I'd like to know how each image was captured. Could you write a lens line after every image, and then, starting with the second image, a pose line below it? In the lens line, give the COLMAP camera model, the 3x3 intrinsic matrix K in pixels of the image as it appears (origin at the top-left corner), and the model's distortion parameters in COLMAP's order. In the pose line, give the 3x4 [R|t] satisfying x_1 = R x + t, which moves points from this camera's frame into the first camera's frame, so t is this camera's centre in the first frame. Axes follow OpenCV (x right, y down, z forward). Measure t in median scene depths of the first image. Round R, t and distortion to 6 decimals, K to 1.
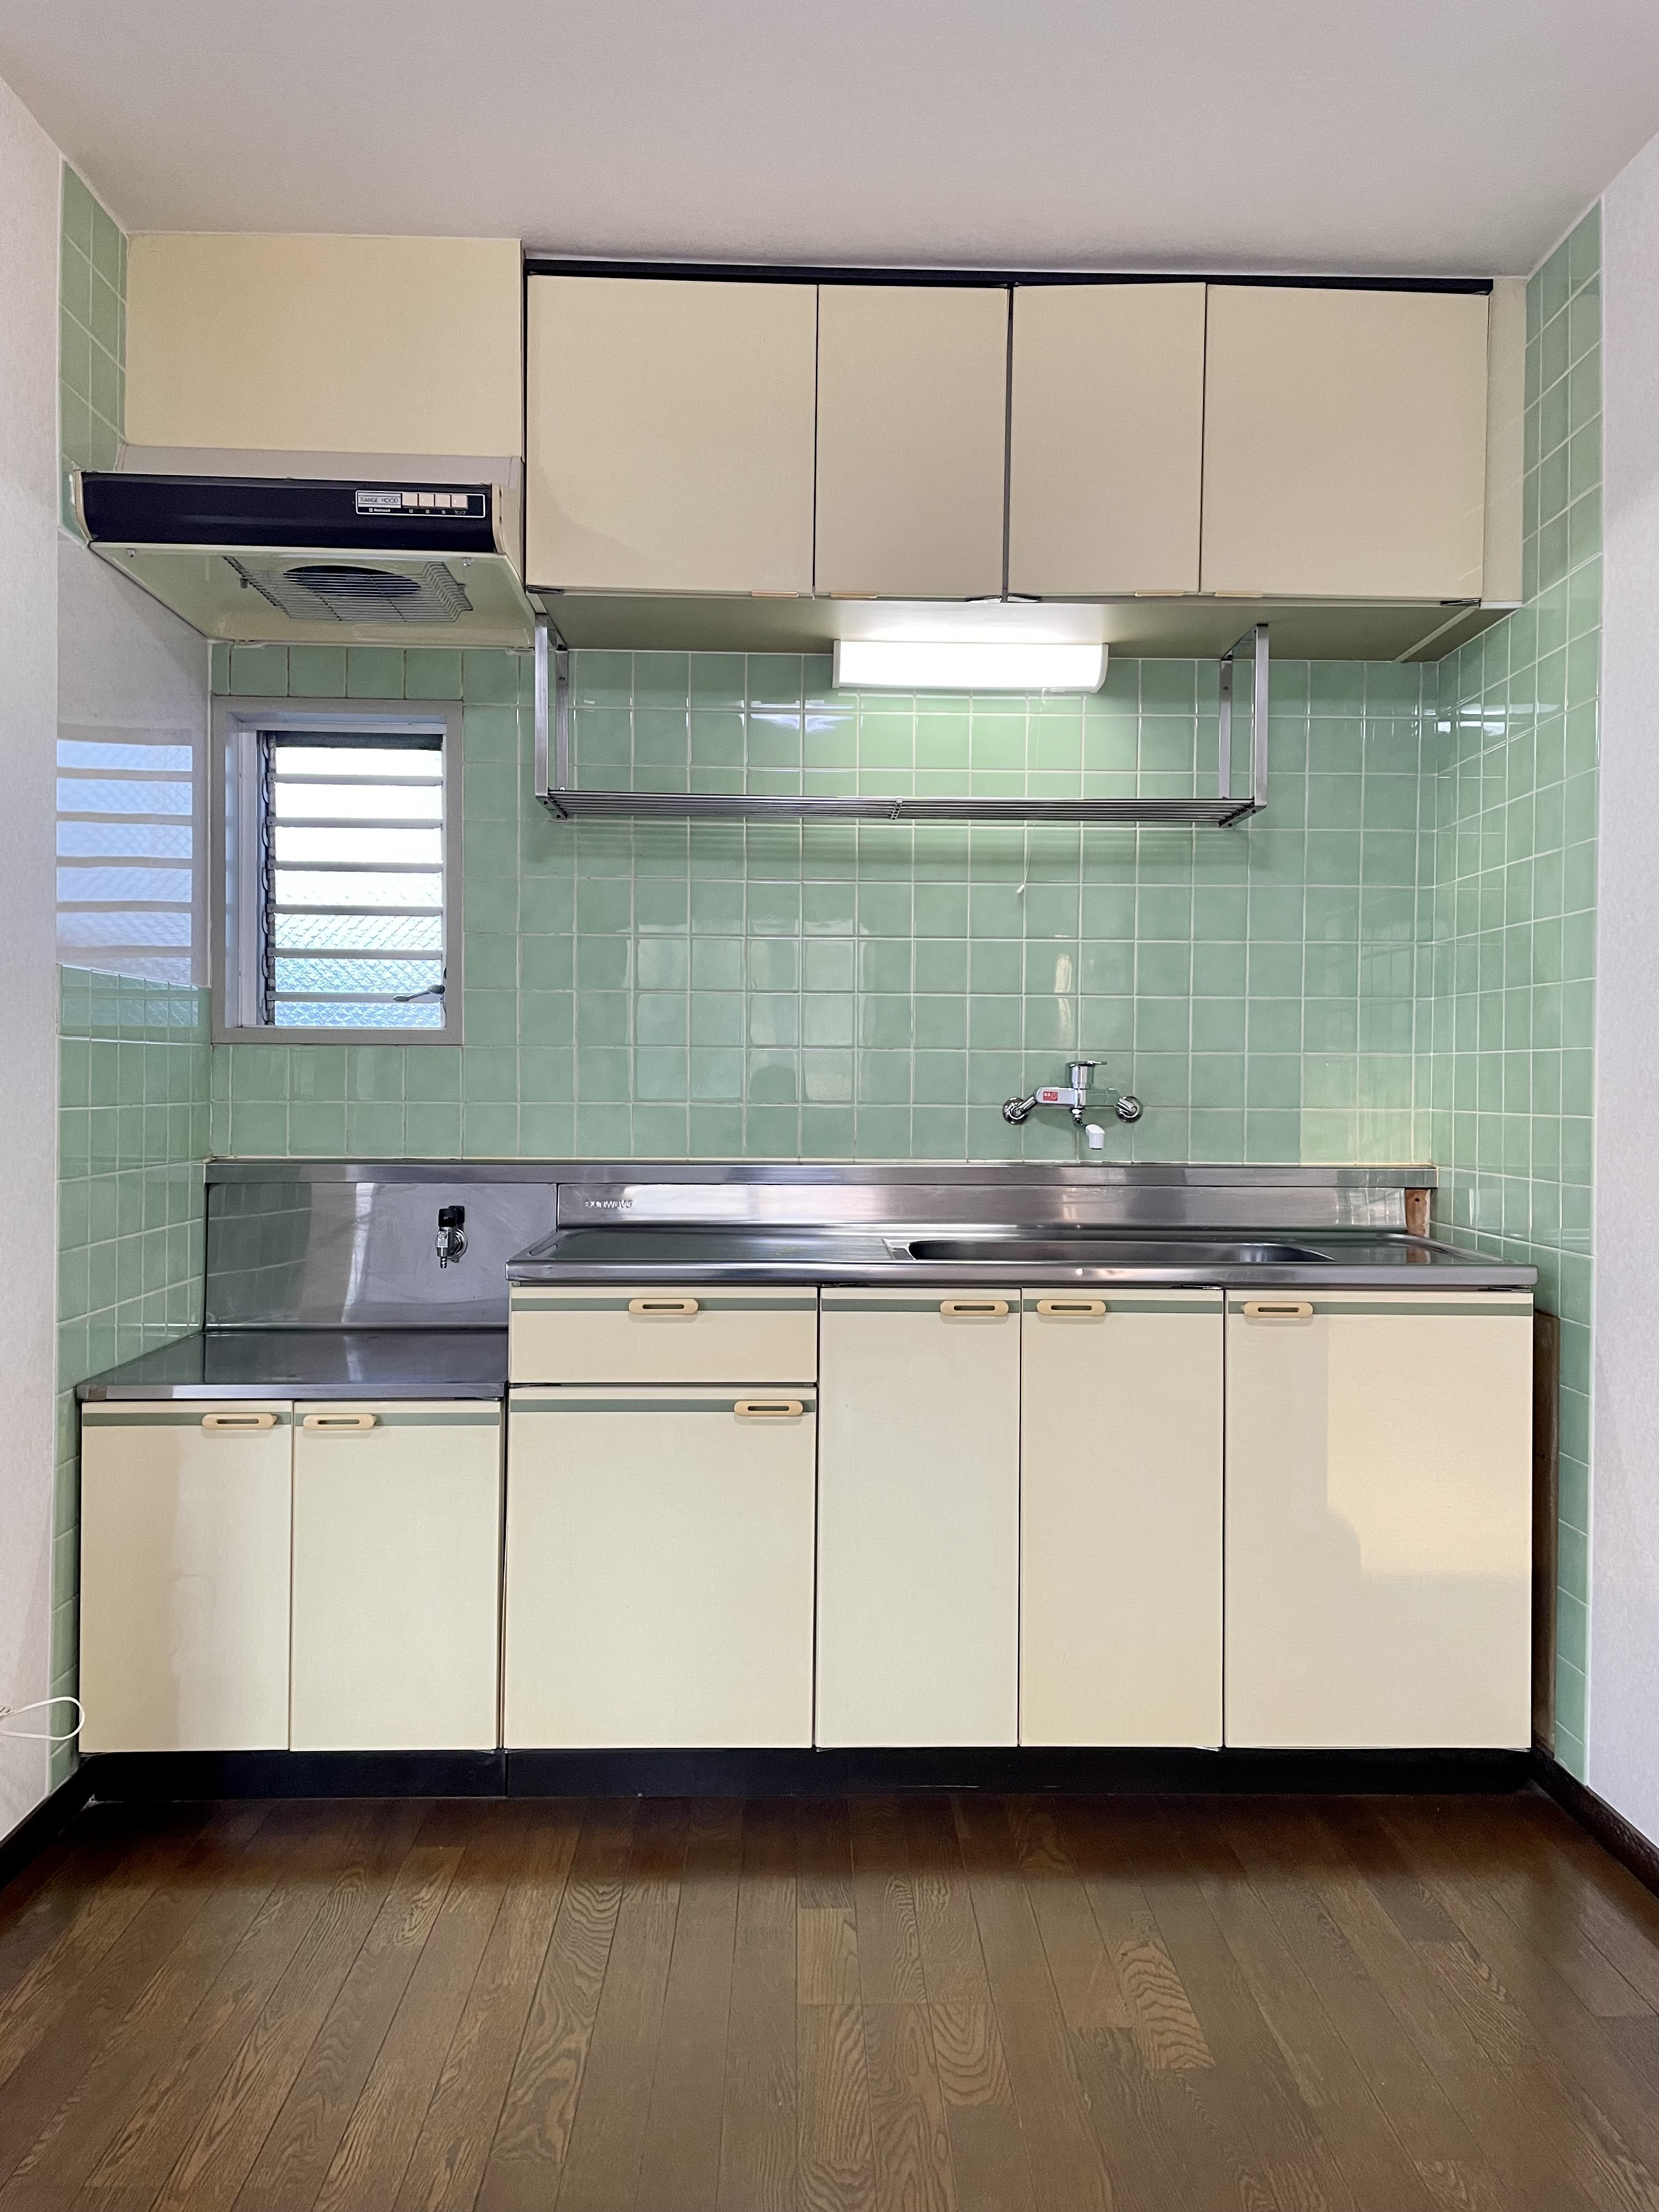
lens RADIAL K [[1684.0, 0, 838.1], [0, 1684.0, 1096.2], [0, 0, 1]] dist [0.053912, -0.015915]
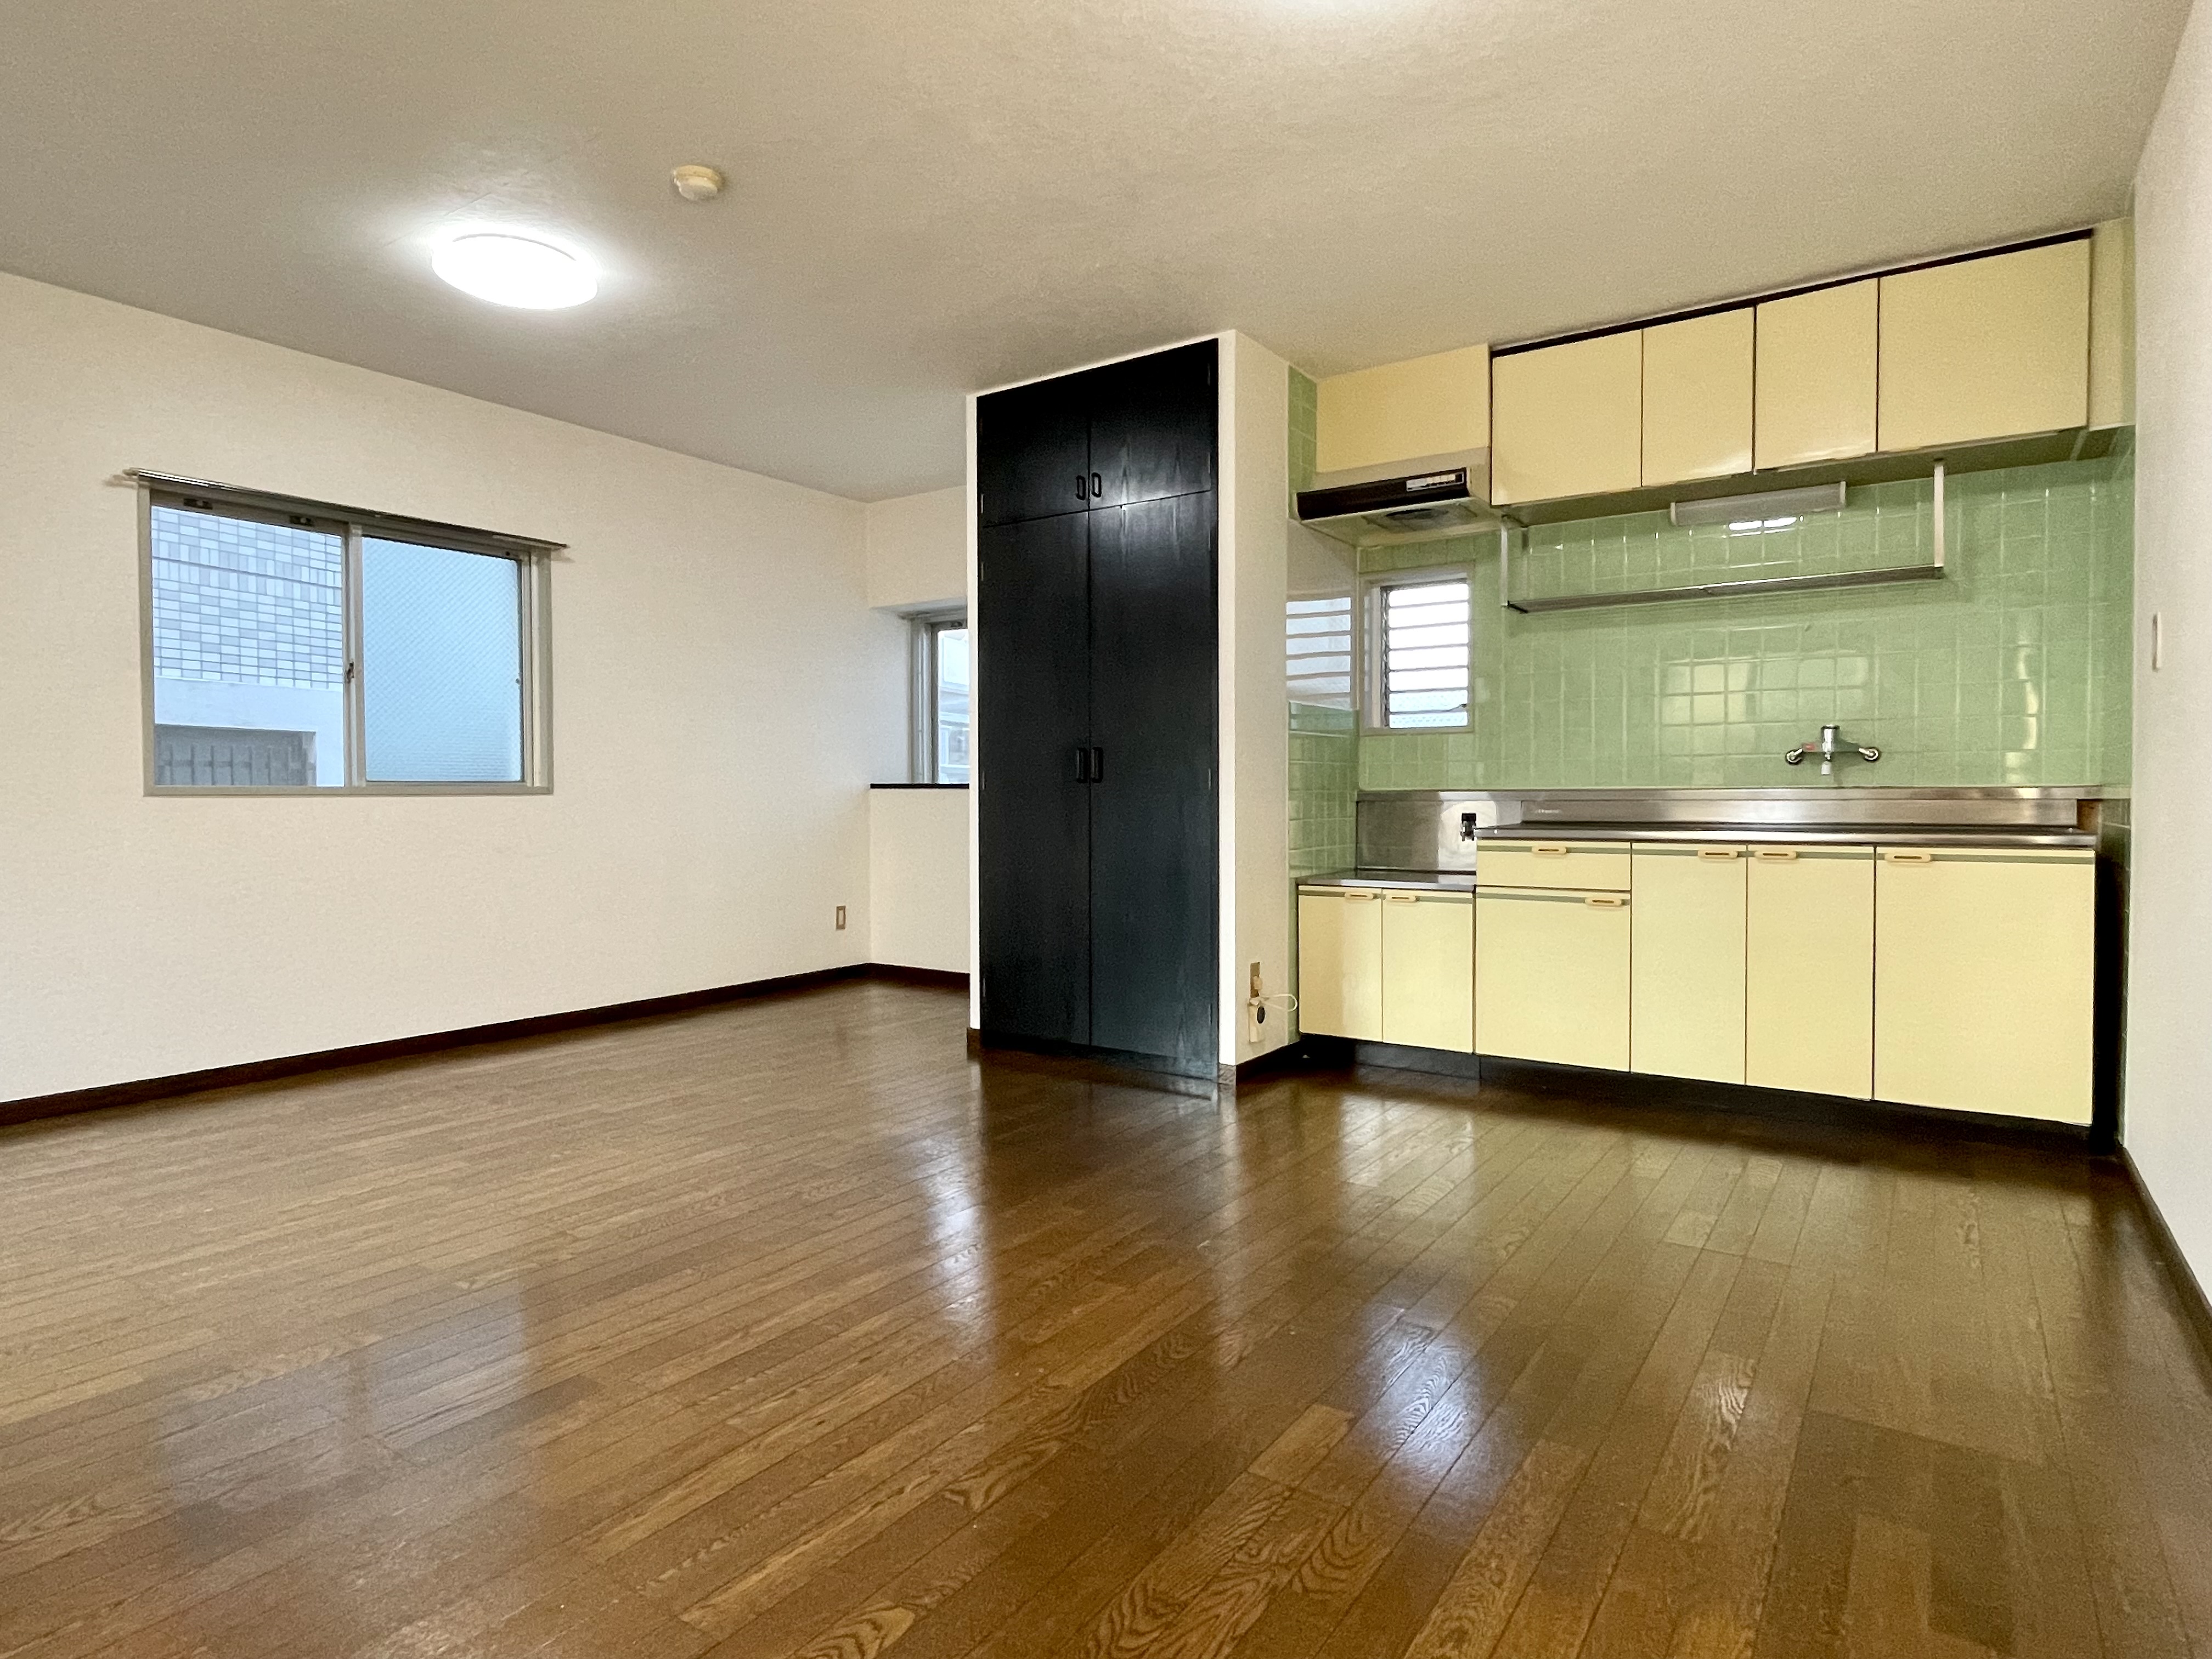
lens RADIAL K [[1210.3, 0, 1111.4], [0, 1210.3, 821.8], [0, 0, 1]] dist [0.002418, 0.000816]
pose [[0.813579, 0.001558, -0.581452, 0.296679], [0.007790, 0.999877, 0.013579, 0.060486], [0.581402, -0.015577, 0.813467, -0.476358]]
